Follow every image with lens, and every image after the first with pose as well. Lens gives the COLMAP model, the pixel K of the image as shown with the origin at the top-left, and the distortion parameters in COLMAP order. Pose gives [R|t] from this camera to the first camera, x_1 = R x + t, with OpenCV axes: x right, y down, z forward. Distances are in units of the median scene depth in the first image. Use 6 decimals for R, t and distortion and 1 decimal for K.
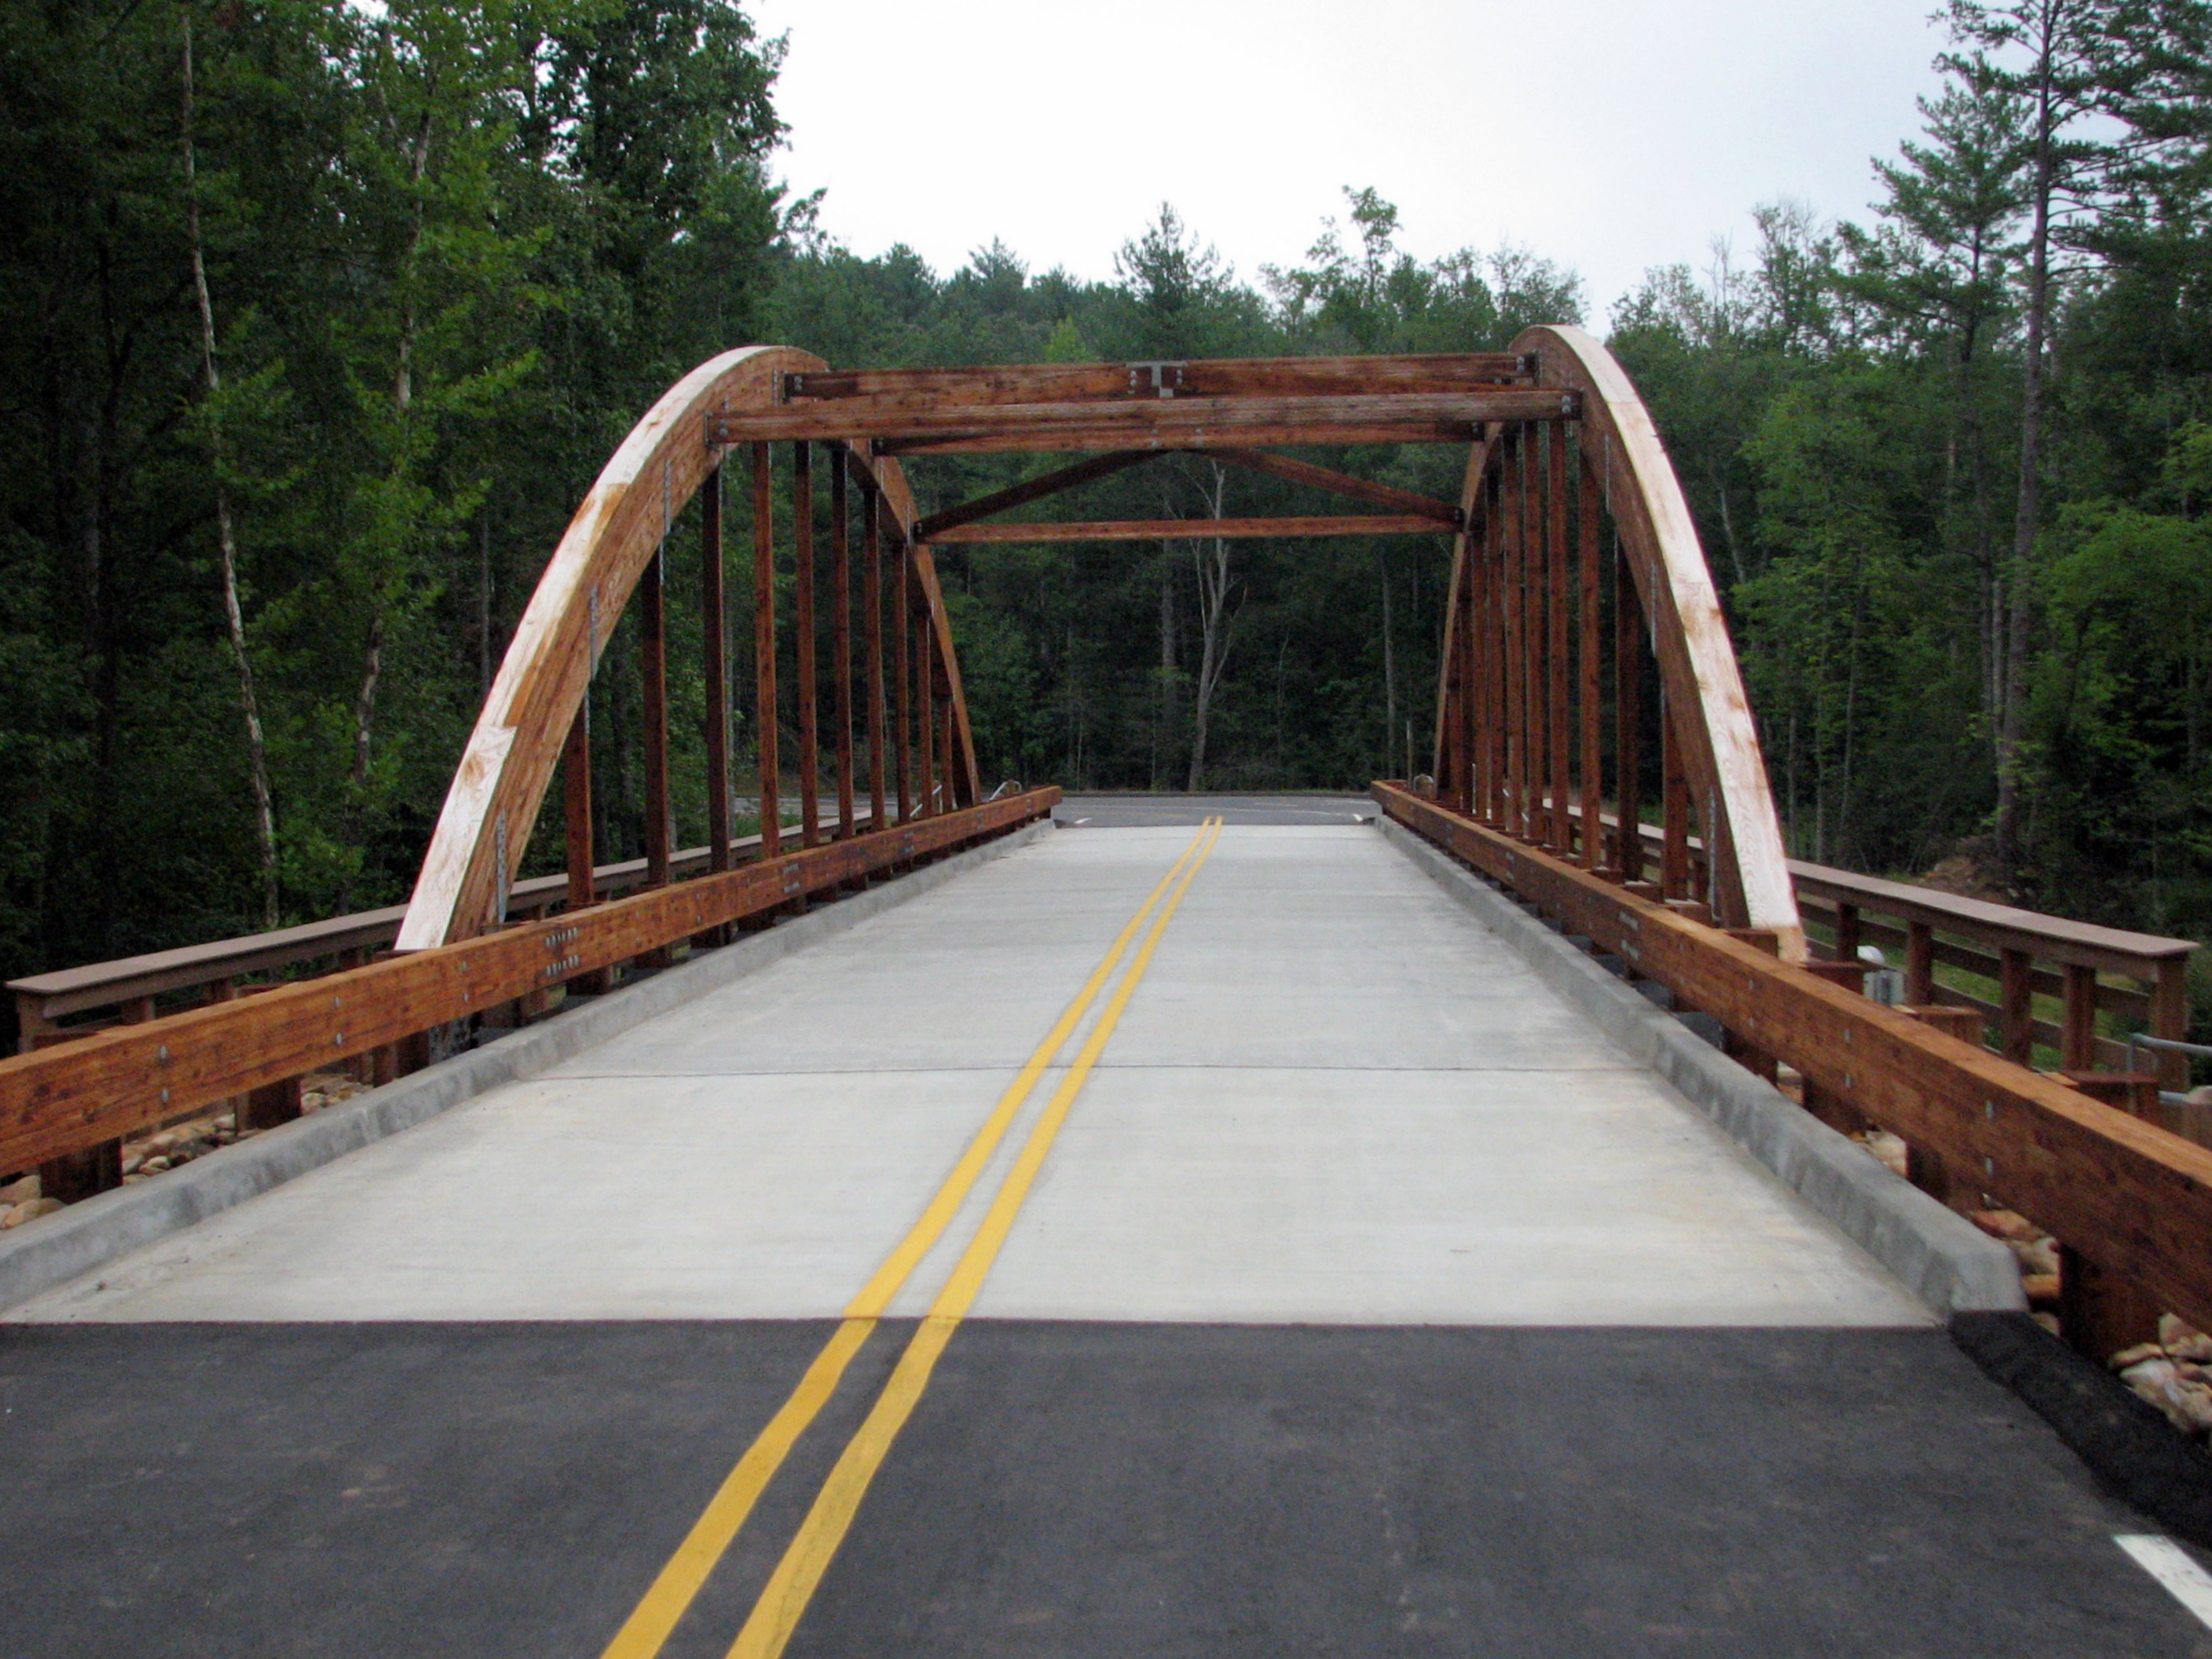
lens RADIAL K [[2682.0, 0, 1095.1], [0, 2682.0, 825.8], [0, 0, 1]] dist [-0.212212, 0.318894]
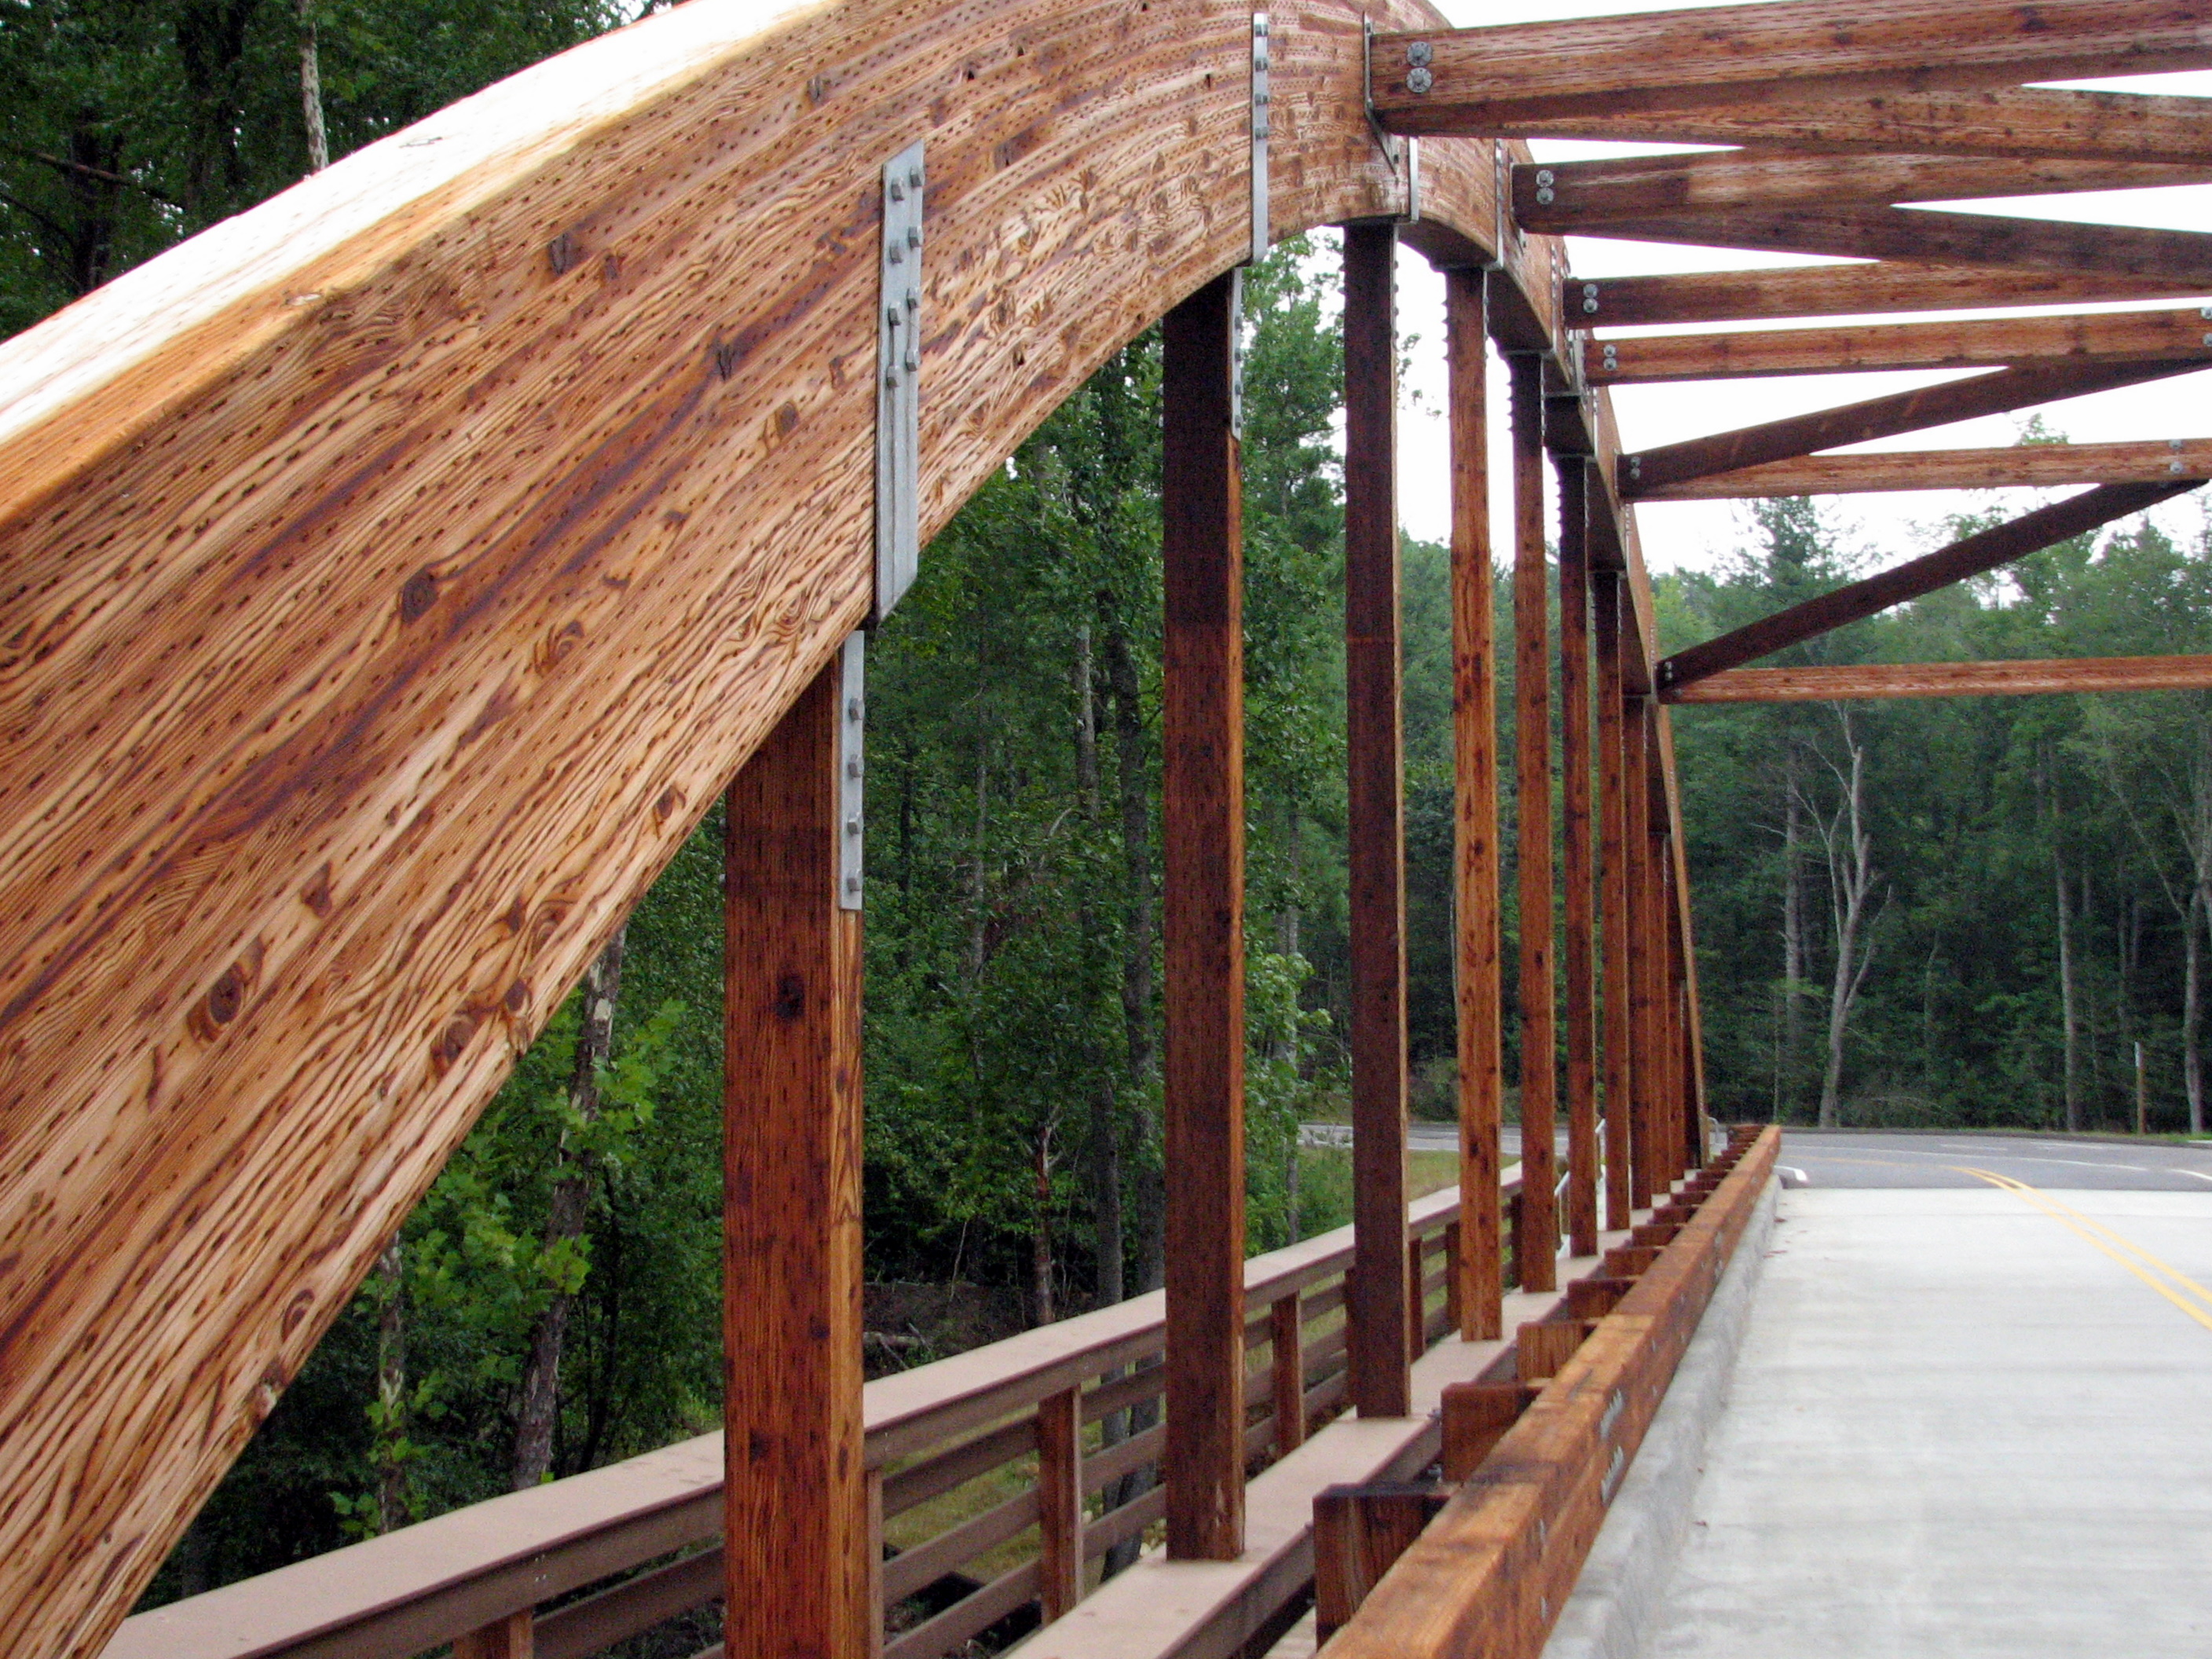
lens RADIAL K [[2682.0, 0, 1095.1], [0, 2682.0, 825.8], [0, 0, 1]] dist [-0.212212, 0.318894]
pose [[0.979750, 0.002505, -0.200210, -0.031380], [-0.026531, 0.992729, -0.117412, -0.004341], [0.198460, 0.120346, 0.972692, 0.189341]]
